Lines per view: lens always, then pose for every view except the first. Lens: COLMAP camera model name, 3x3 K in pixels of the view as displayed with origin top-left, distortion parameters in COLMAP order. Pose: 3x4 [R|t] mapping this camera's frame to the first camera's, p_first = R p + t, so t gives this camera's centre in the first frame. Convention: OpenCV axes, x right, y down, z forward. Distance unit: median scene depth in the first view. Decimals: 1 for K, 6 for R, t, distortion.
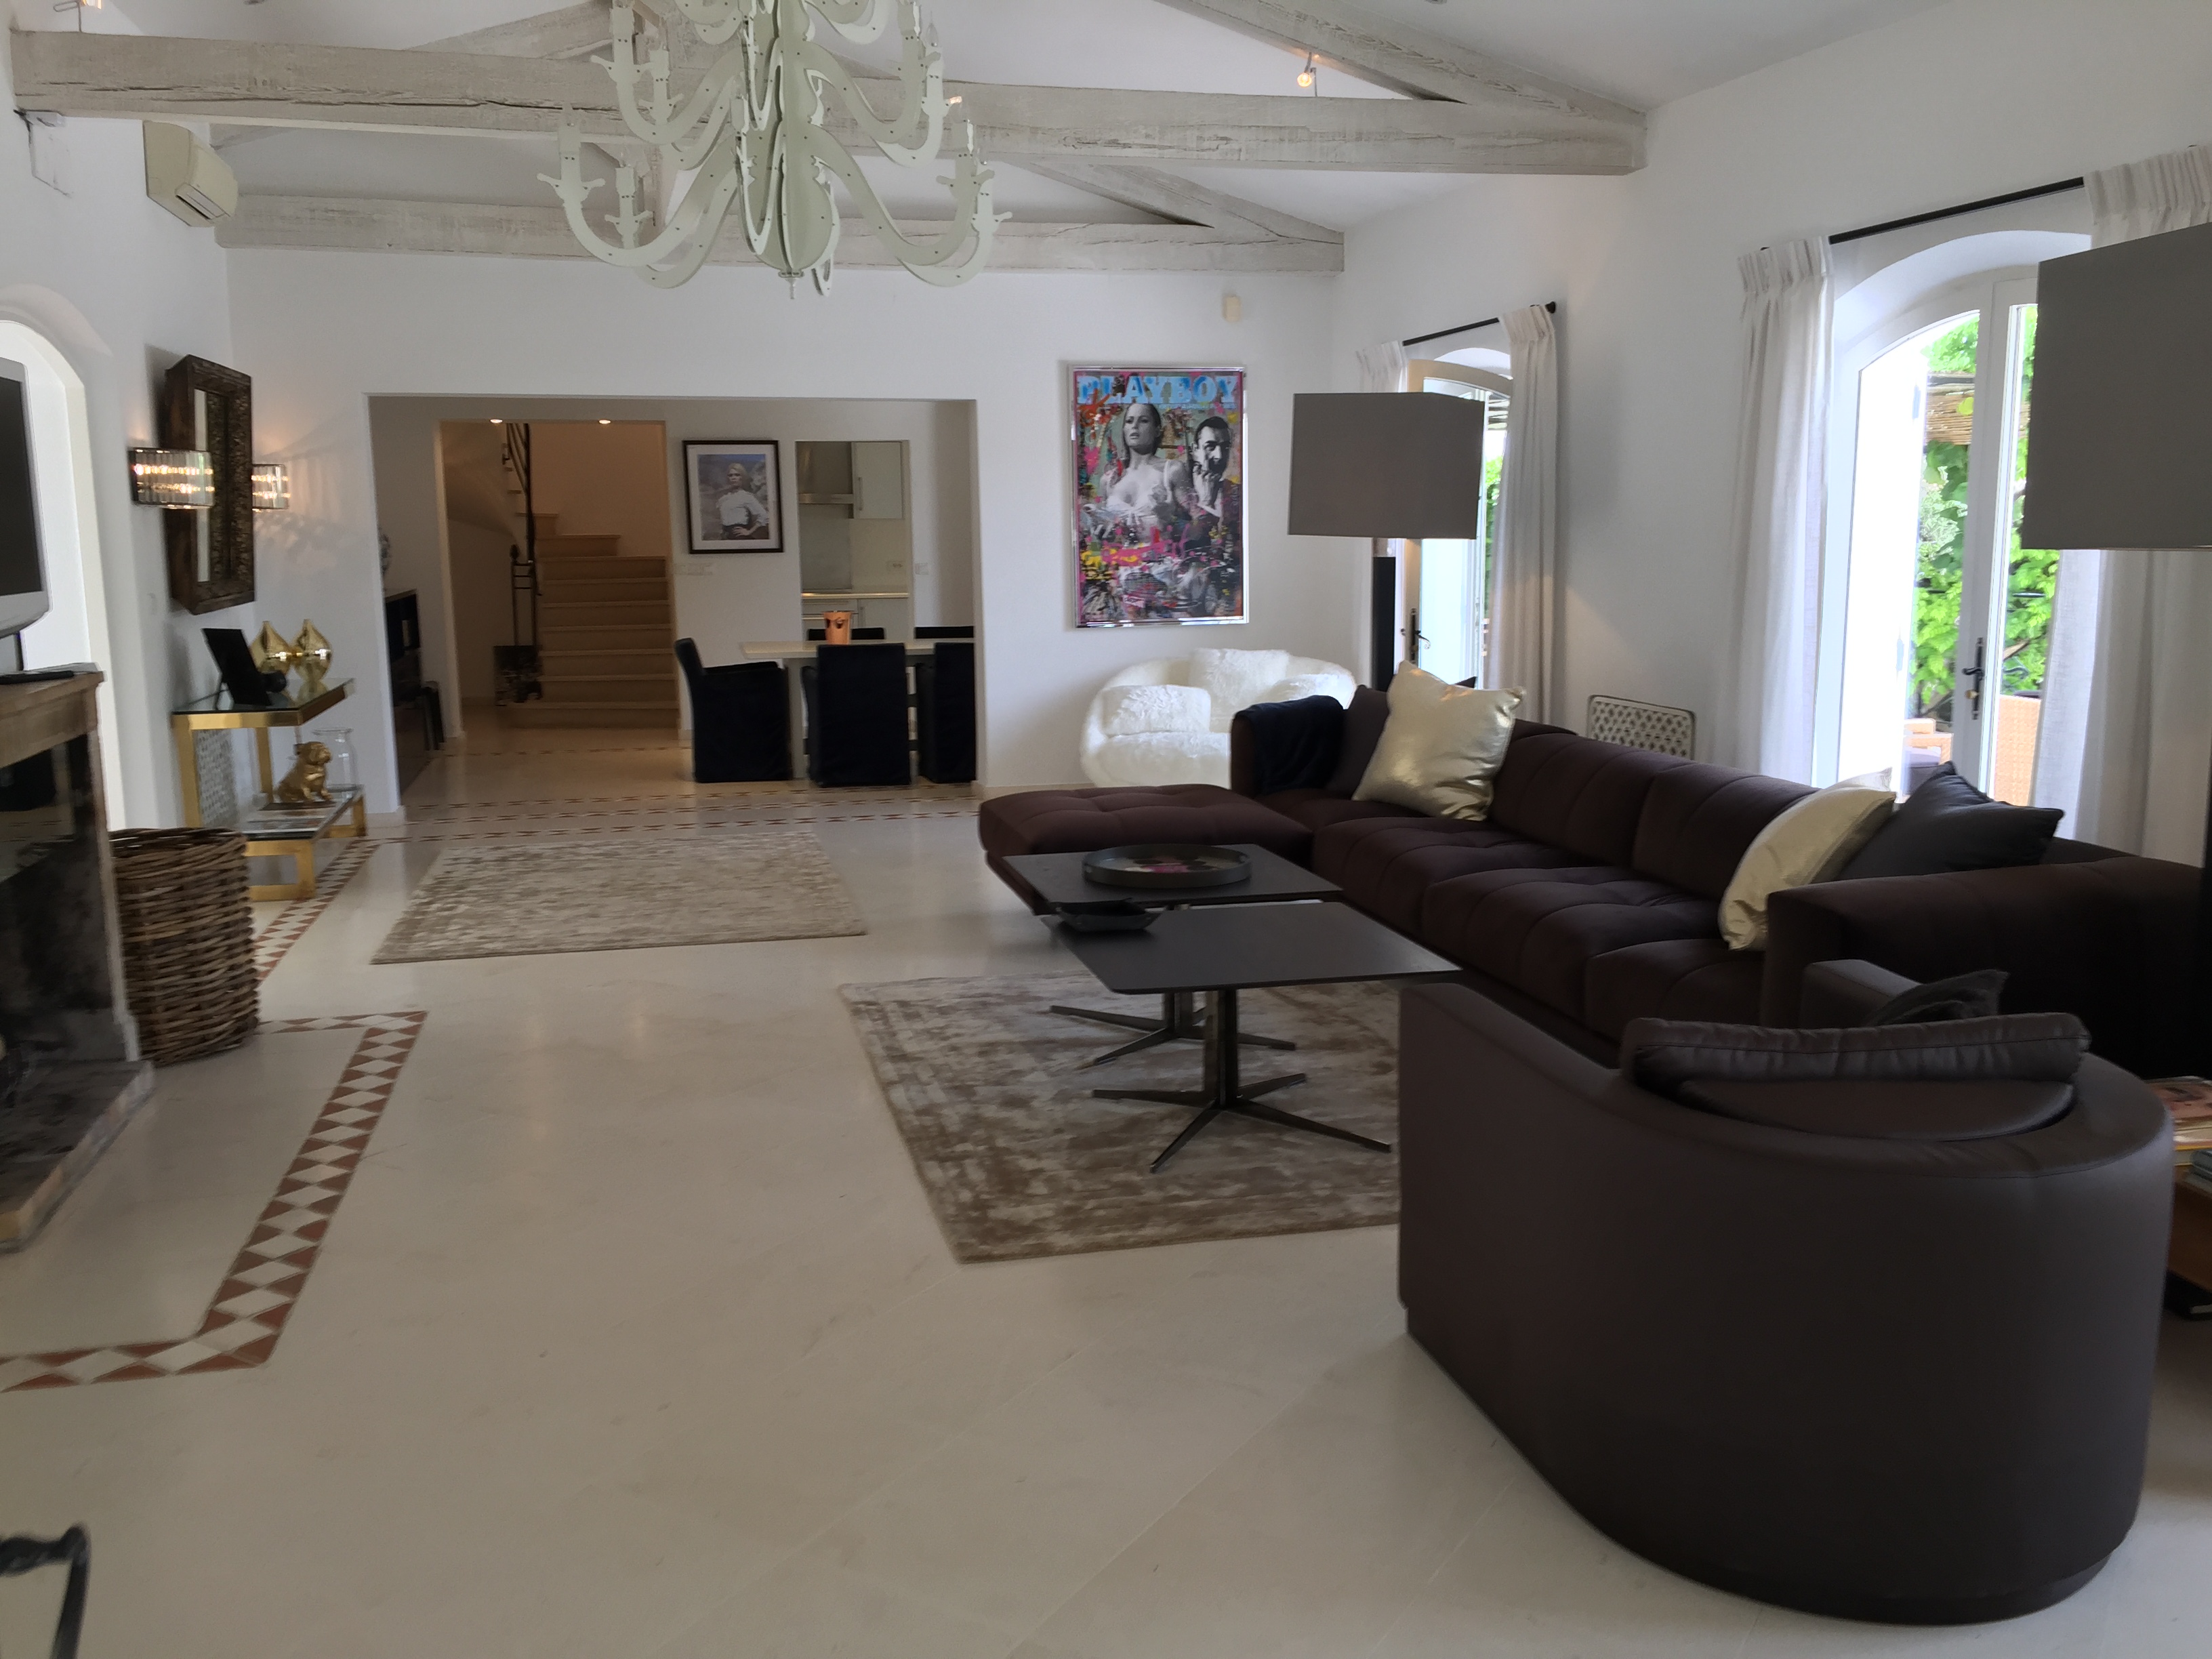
lens RADIAL K [[1876.7, 0, 1101.4], [0, 1876.7, 843.4], [0, 0, 1]] dist [0.054138, -0.048144]
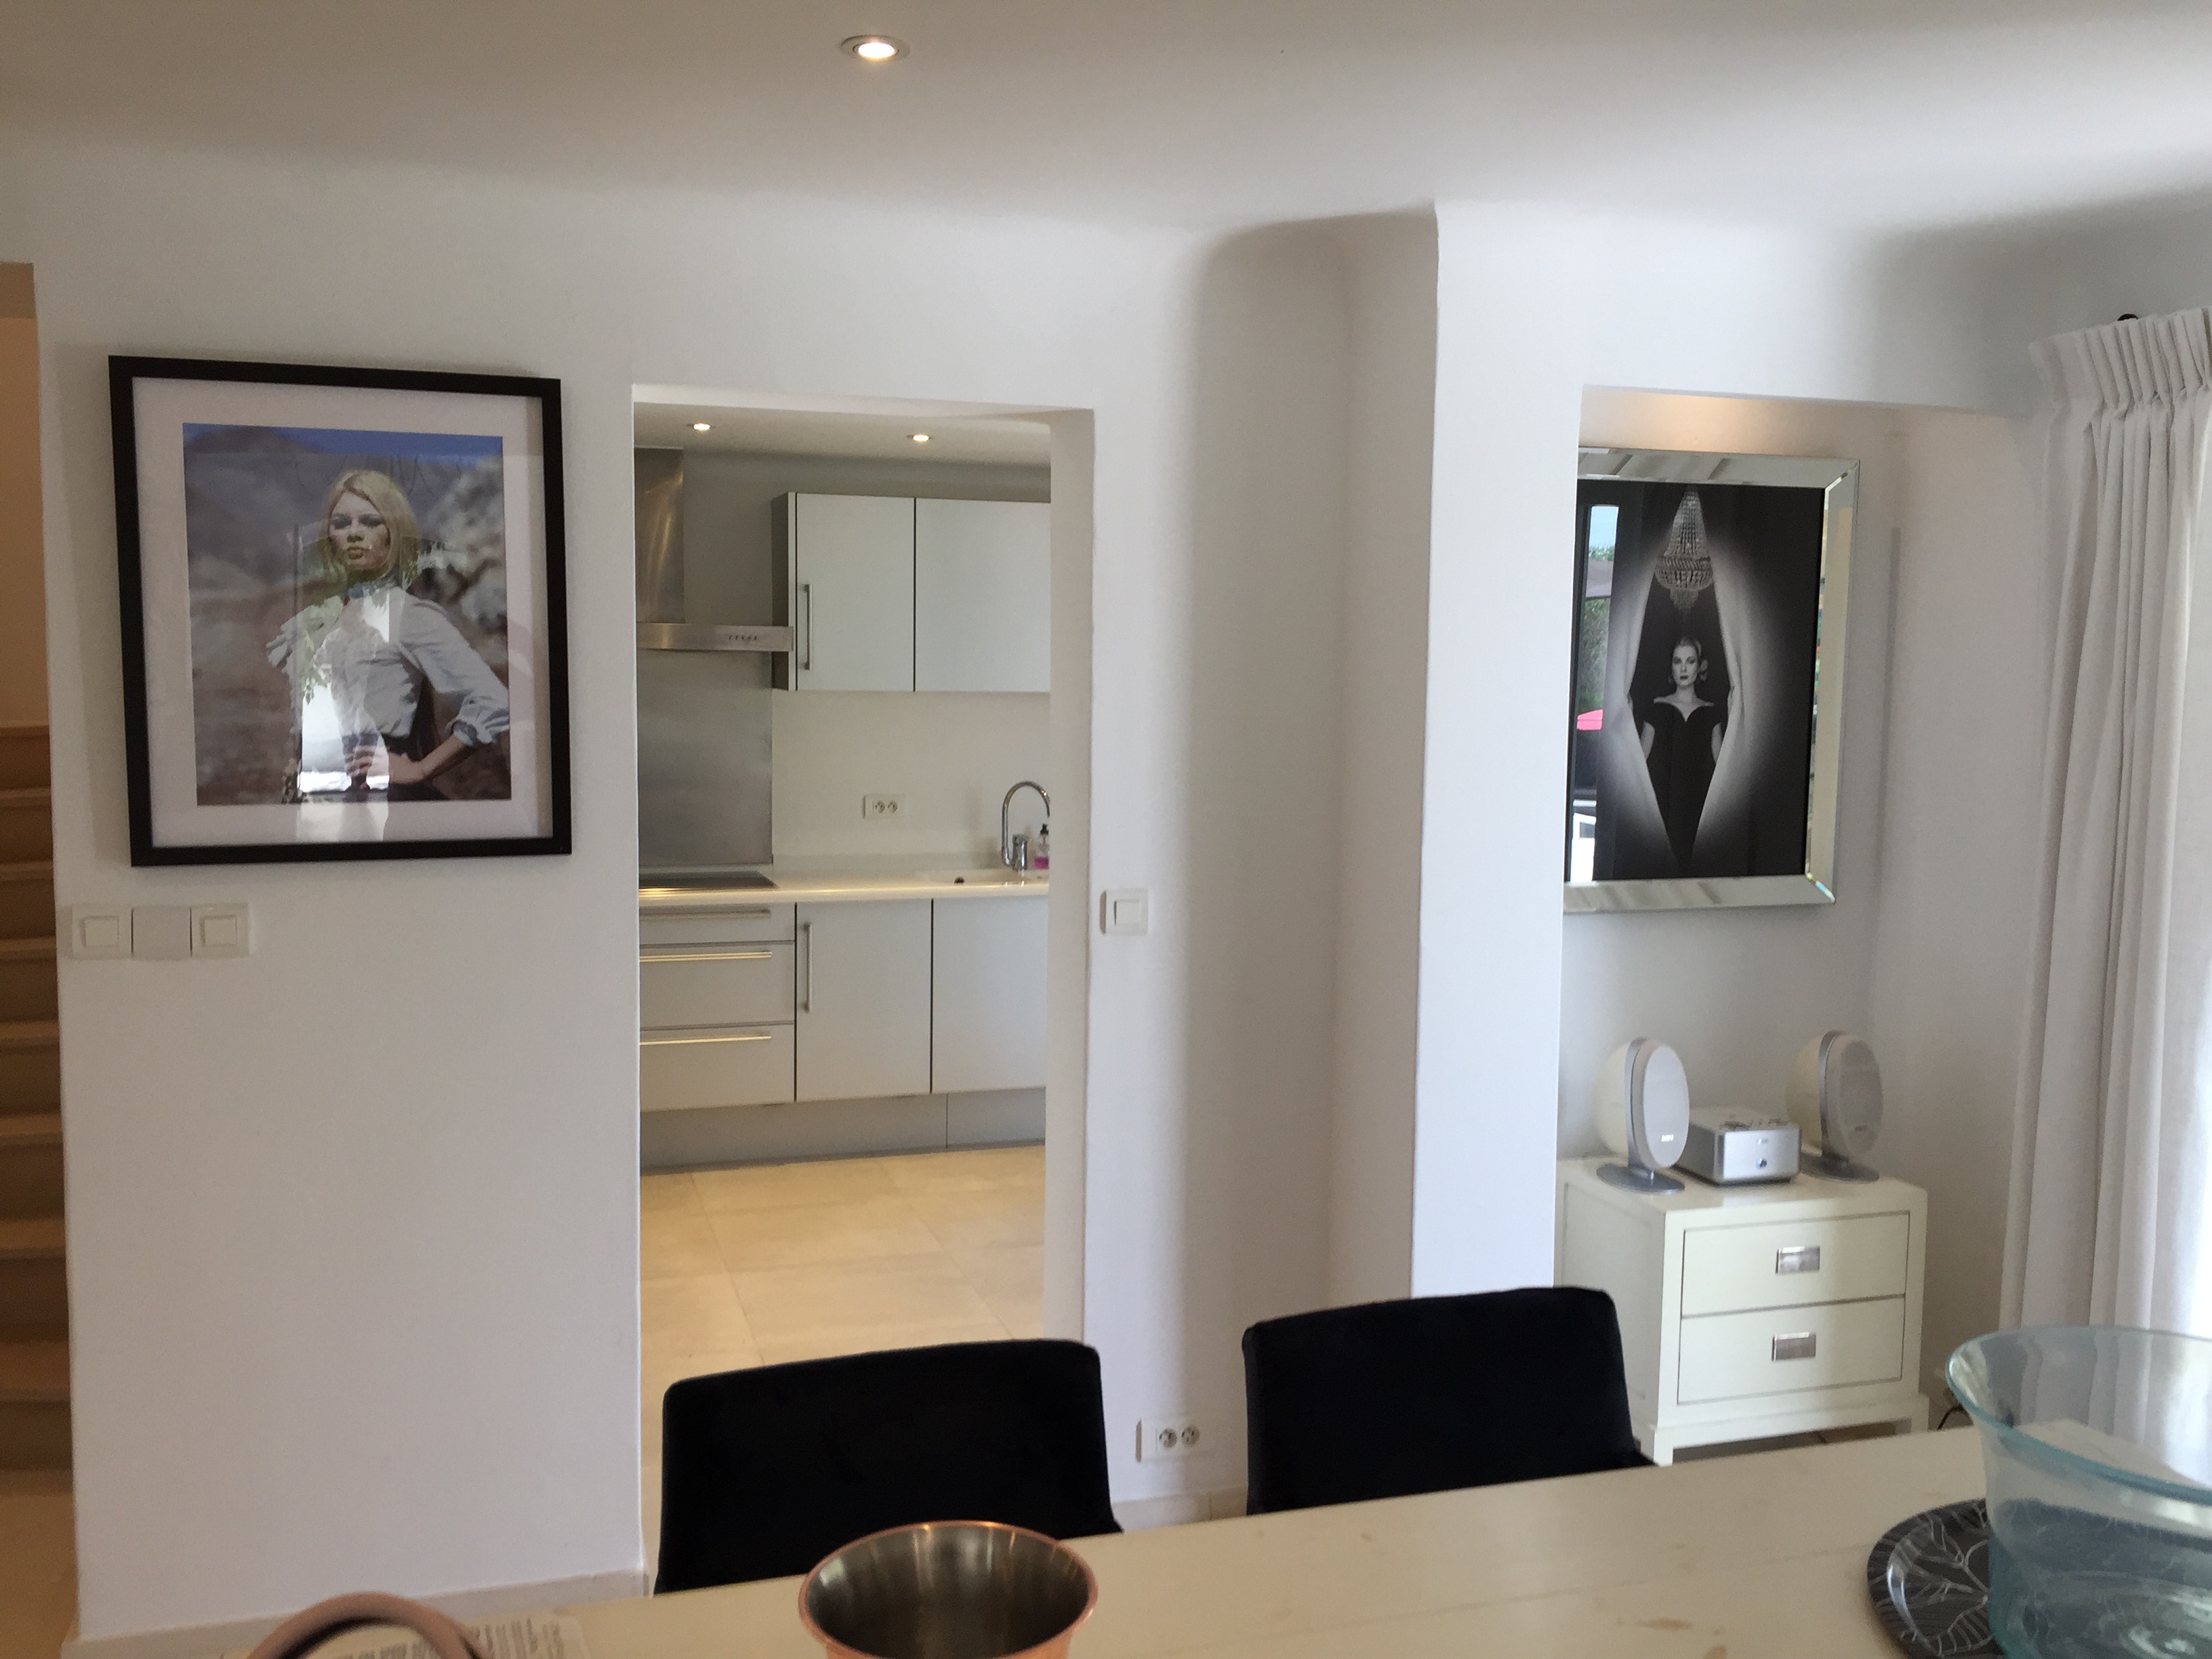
lens RADIAL K [[1876.7, 0, 1097.5], [0, 1876.7, 831.3], [0, 0, 1]] dist [0.054138, -0.048144]
pose [[0.996403, 0.015347, 0.083338, -0.123768], [-0.008310, 0.996419, -0.084144, -0.139237], [-0.084331, 0.083149, 0.992963, 0.765599]]
